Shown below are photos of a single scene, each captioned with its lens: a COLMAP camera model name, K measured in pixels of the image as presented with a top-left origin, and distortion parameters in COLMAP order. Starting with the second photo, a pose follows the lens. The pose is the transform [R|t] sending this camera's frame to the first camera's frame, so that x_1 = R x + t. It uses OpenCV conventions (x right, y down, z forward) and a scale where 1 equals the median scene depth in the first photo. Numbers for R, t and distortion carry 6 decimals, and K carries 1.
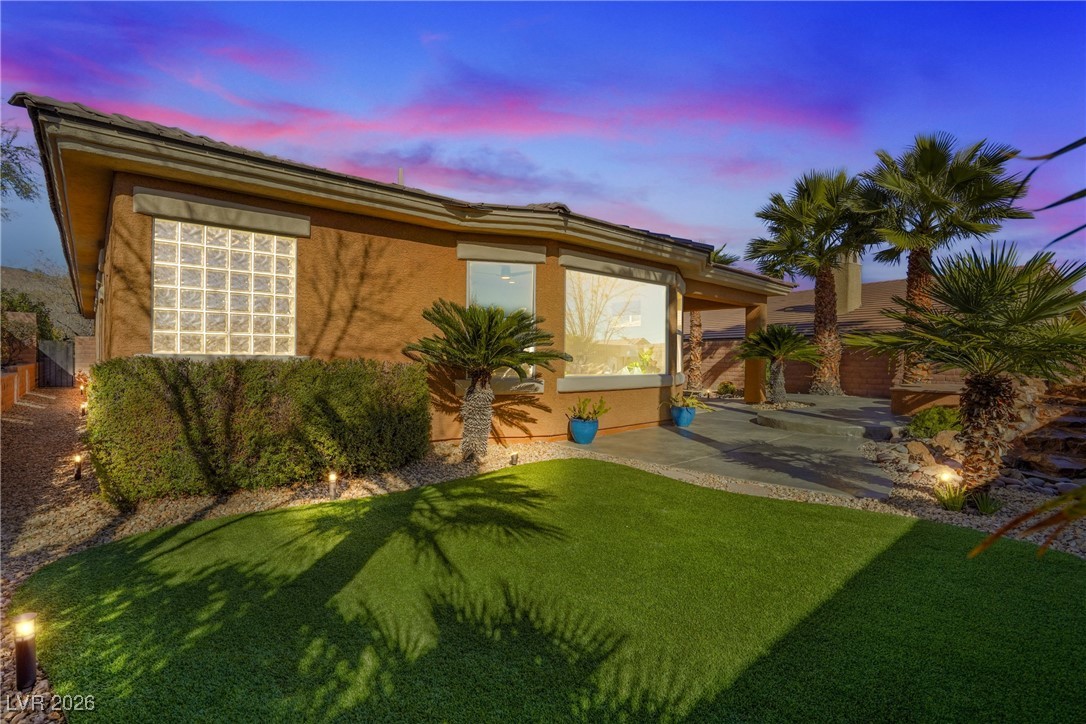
lens RADIAL K [[503.5, 0, 539.8], [0, 503.5, 355.3], [0, 0, 1]] dist [-0.027179, 0.000375]
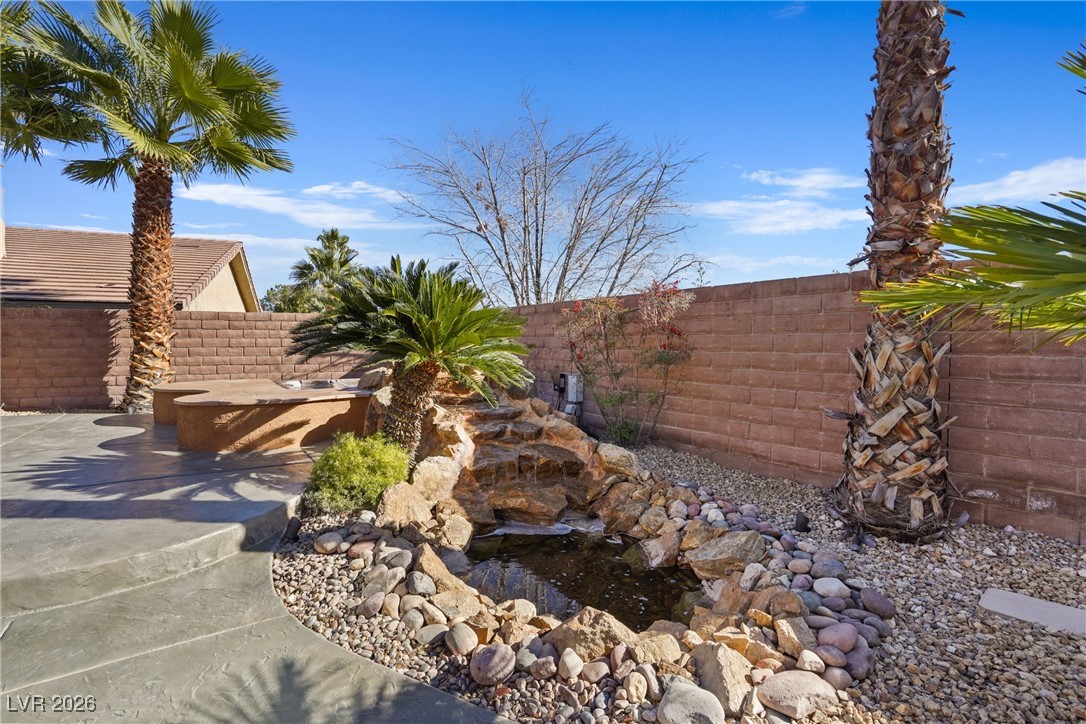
lens RADIAL K [[503.5, 0, 539.8], [0, 503.5, 355.3], [0, 0, 1]] dist [-0.027179, 0.000375]
pose [[0.108021, -0.029742, 0.993704, 0.182340], [-0.004954, 0.999524, 0.030454, 0.001099], [-0.994136, -0.008212, 0.107822, 0.435920]]
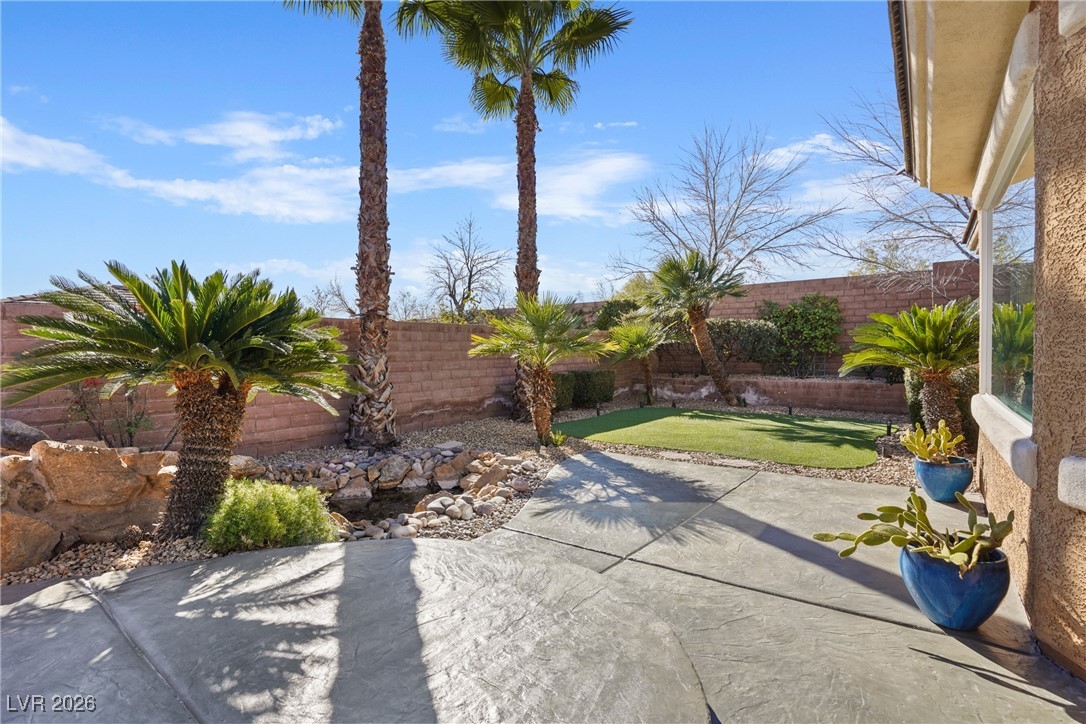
lens RADIAL K [[503.5, 0, 539.8], [0, 503.5, 355.3], [0, 0, 1]] dist [-0.027179, 0.000375]
pose [[-0.984101, -0.003324, -0.177577, 0.394354], [-0.004603, 0.999966, 0.006792, -0.008015], [0.177548, 0.007502, -0.984084, 0.891281]]
